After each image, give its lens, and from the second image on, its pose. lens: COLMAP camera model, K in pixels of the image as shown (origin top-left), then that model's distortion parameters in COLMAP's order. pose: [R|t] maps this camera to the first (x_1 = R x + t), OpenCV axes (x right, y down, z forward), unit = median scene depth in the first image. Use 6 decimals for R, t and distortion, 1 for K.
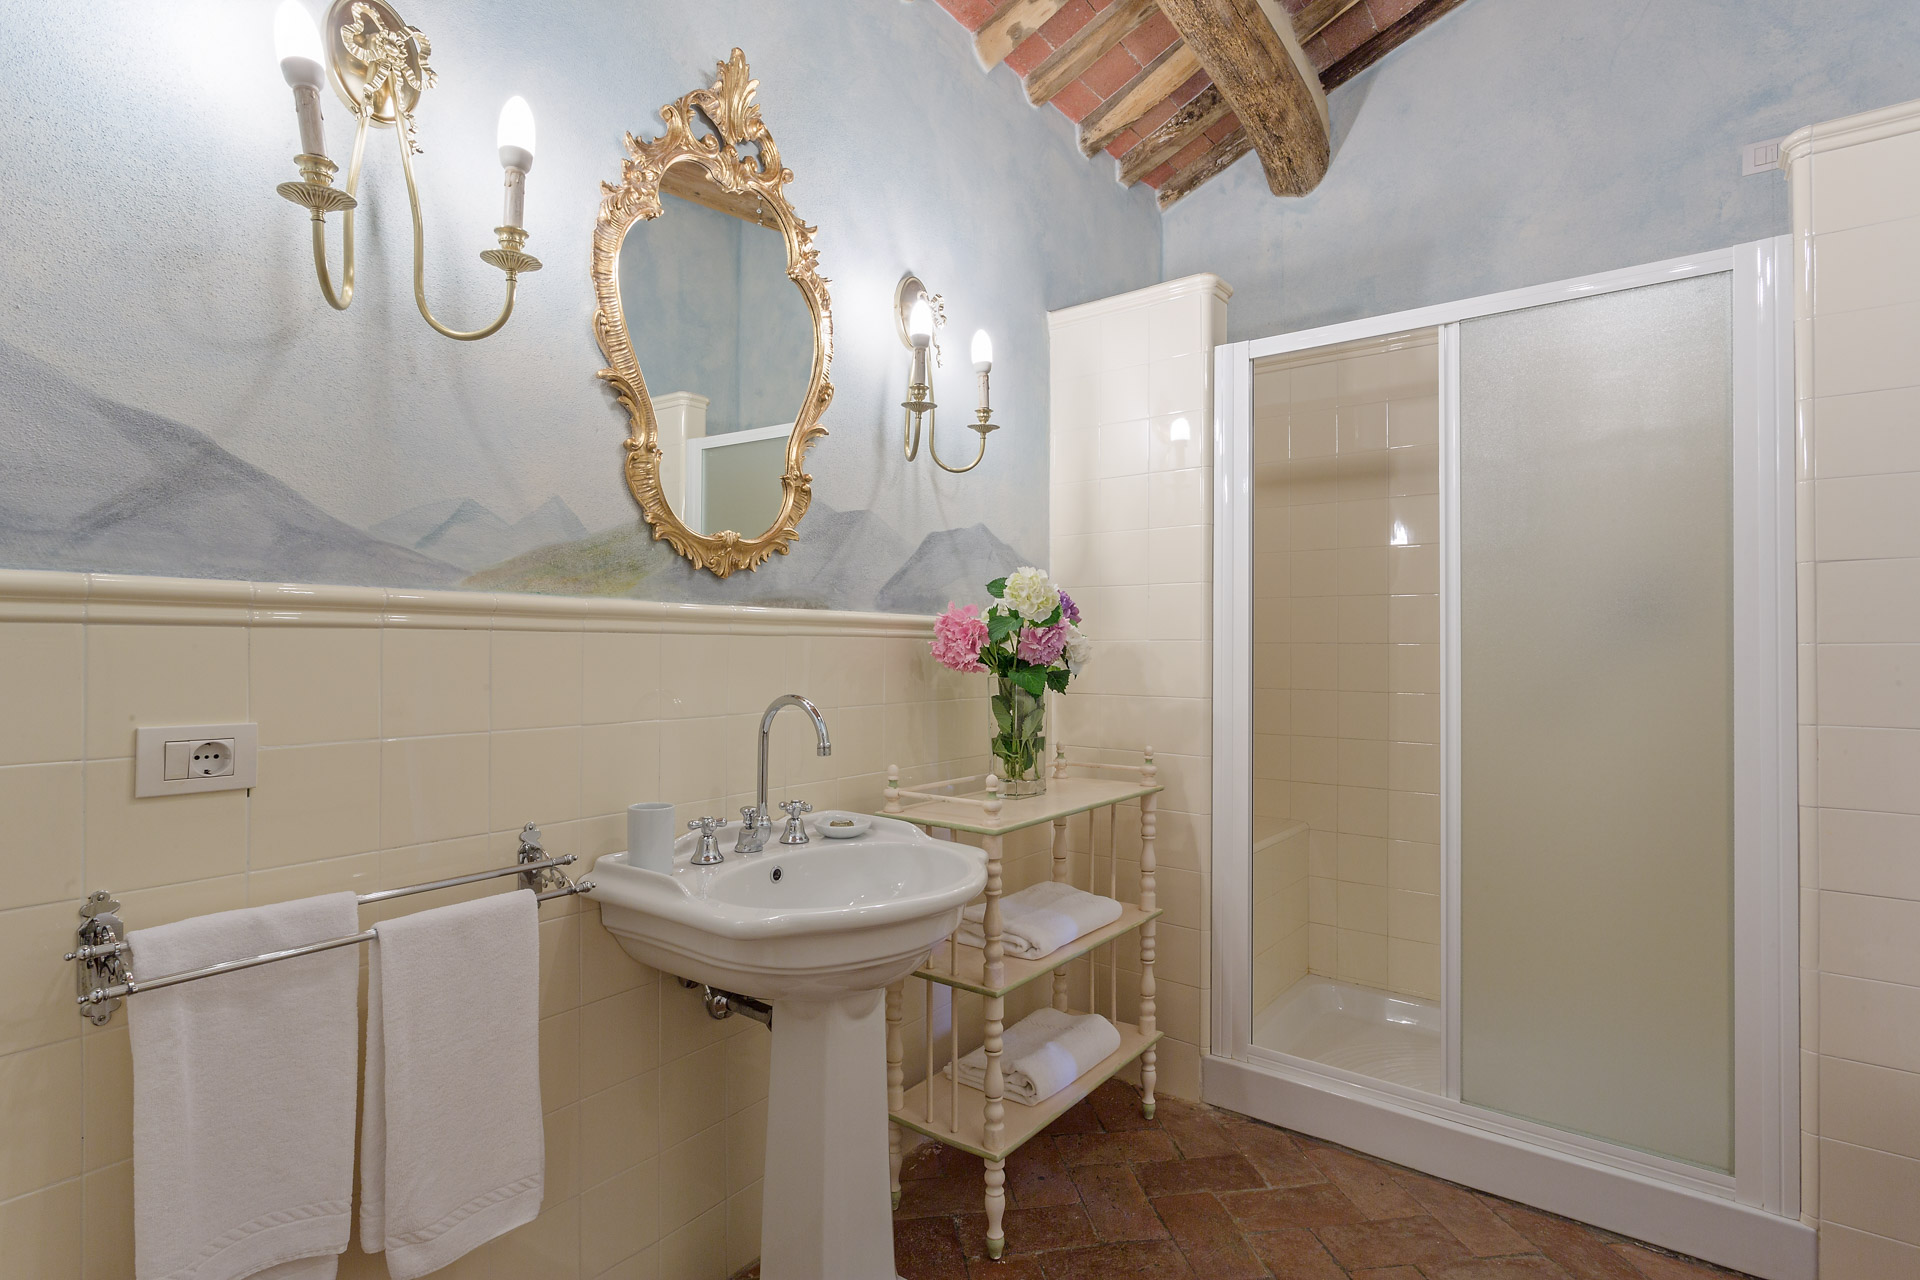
lens RADIAL K [[943.9, 0, 963.5], [0, 943.9, 649.8], [0, 0, 1]] dist [-0.020942, -0.000164]
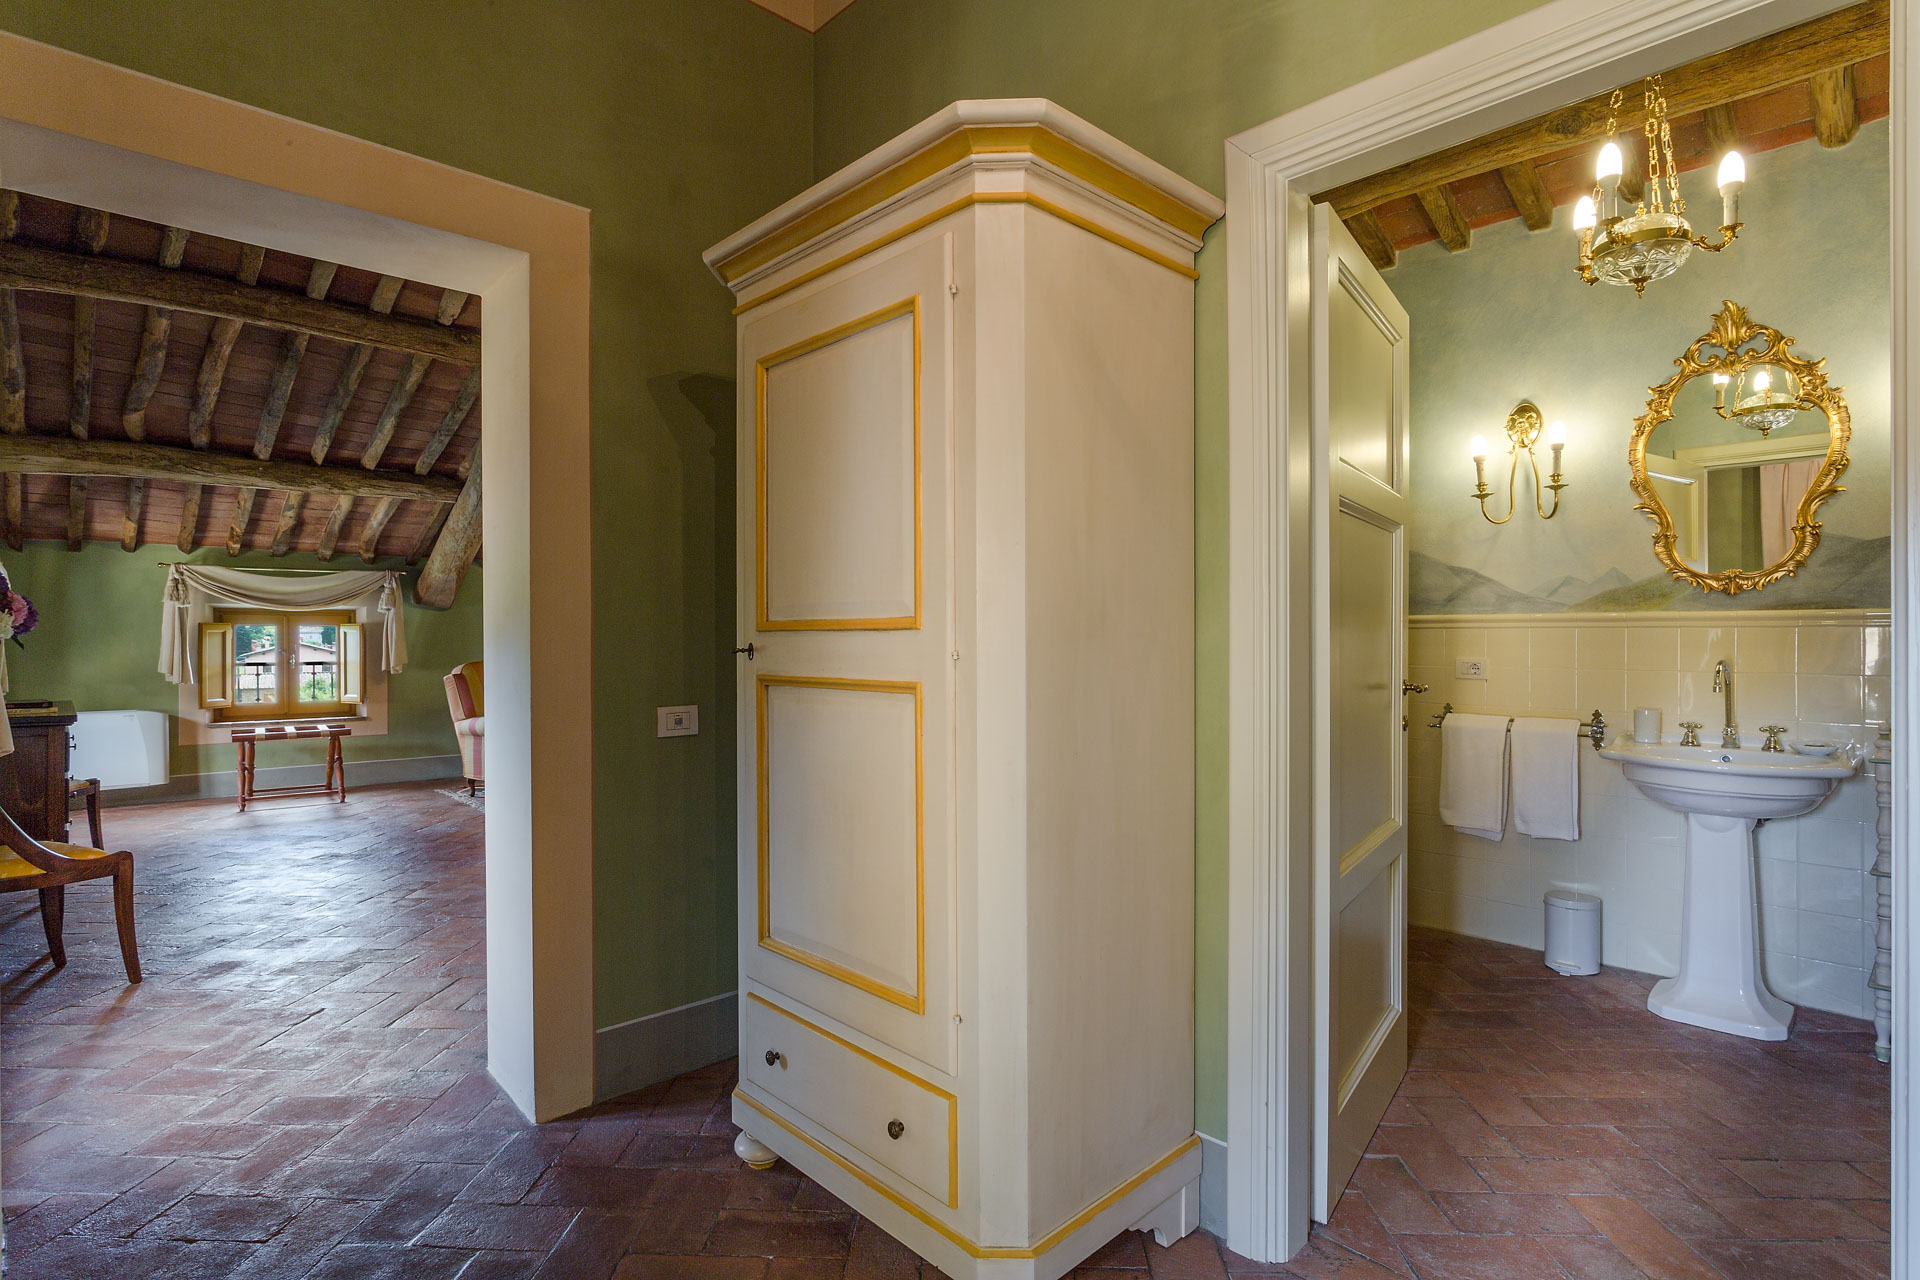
lens RADIAL K [[943.9, 0, 963.5], [0, 943.9, 649.8], [0, 0, 1]] dist [-0.020942, -0.000164]
pose [[-0.166128, 0.007883, -0.986073, 2.089679], [-0.001280, 0.999965, 0.008210, 0.017463], [0.986103, 0.002626, -0.166112, -0.169645]]
